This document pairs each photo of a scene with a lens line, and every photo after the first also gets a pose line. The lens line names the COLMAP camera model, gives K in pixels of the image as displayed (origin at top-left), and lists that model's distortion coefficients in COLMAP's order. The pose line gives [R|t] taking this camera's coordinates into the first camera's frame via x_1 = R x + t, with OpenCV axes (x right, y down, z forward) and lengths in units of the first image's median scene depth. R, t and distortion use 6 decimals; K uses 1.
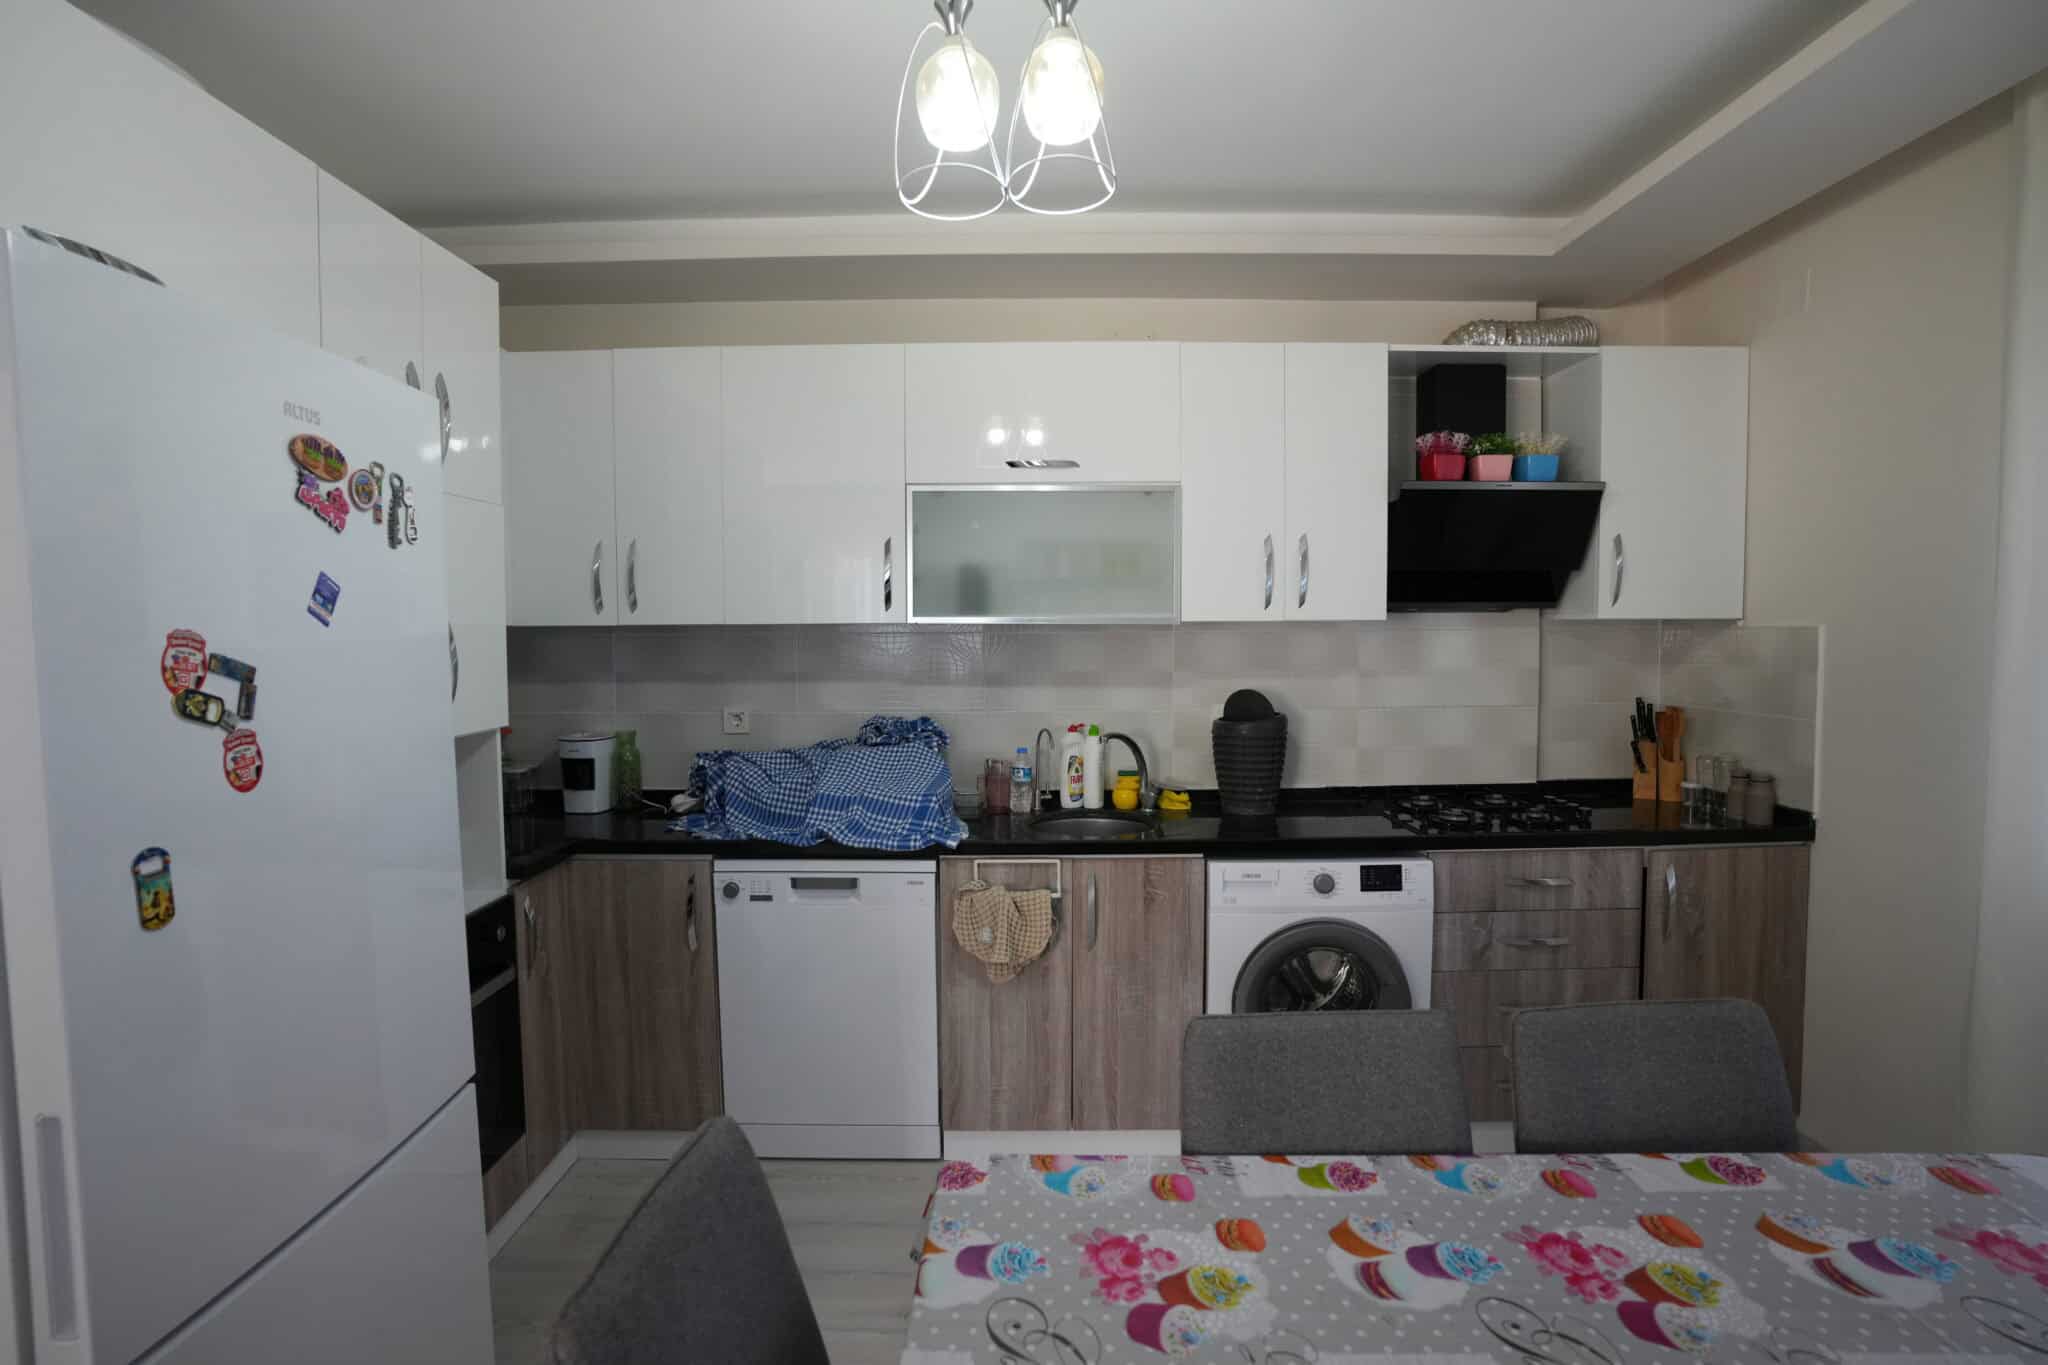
lens RADIAL K [[997.2, 0, 1012.6], [0, 997.2, 671.7], [0, 0, 1]] dist [-0.078604, 0.033065]
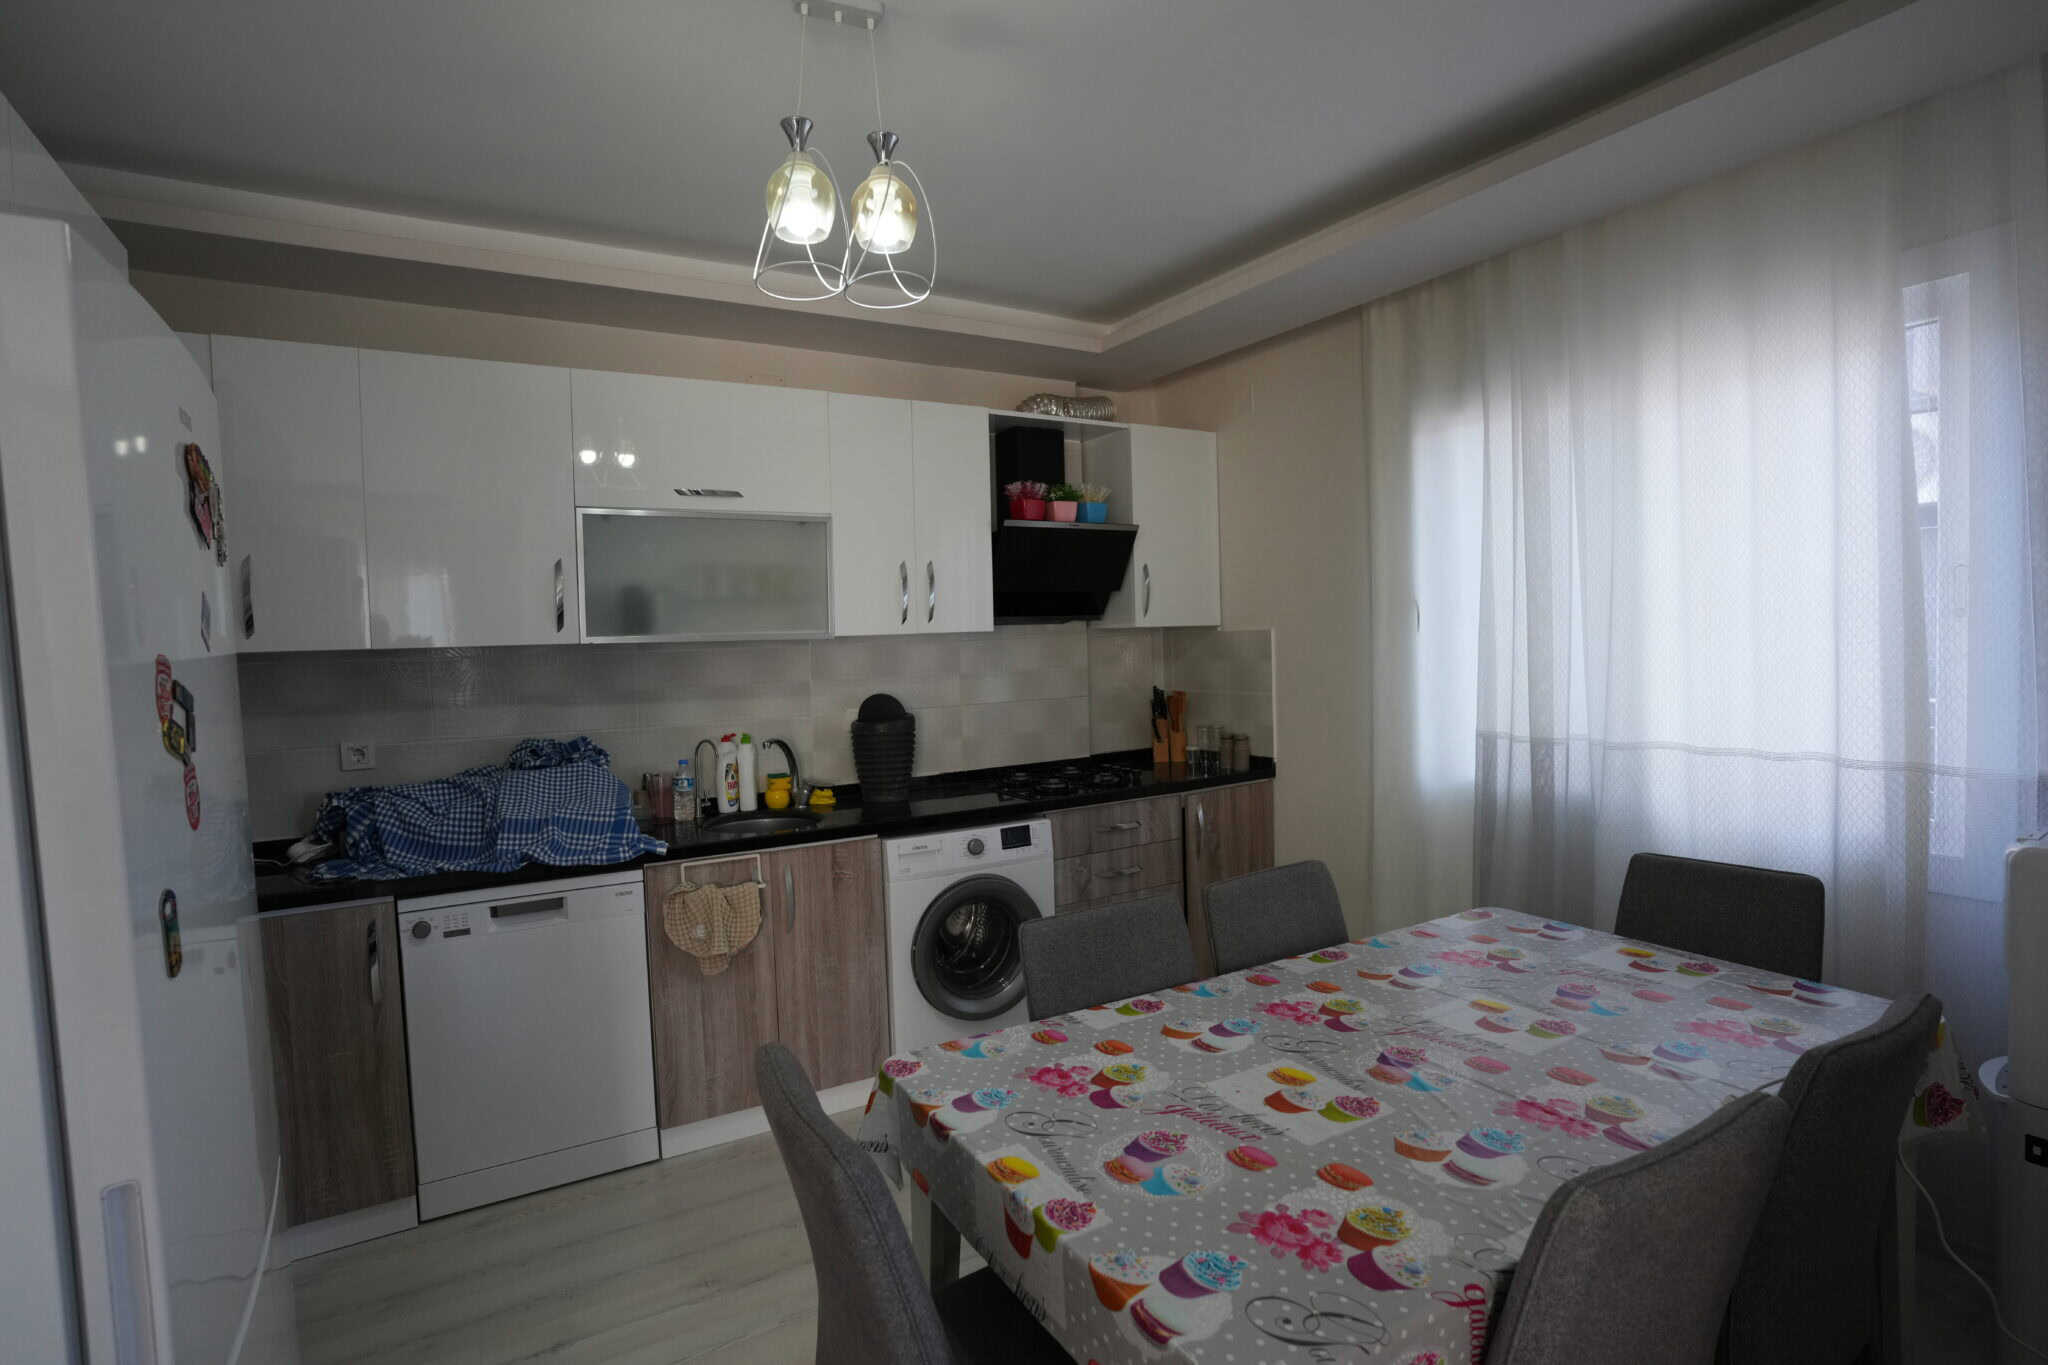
lens RADIAL K [[997.2, 0, 1012.5], [0, 997.2, 672.3], [0, 0, 1]] dist [-0.078604, 0.033065]
pose [[0.857156, -0.037066, 0.513722, -0.260300], [0.046150, 0.998922, -0.004928, 0.006323], [-0.512986, 0.027932, 0.857943, -0.086418]]
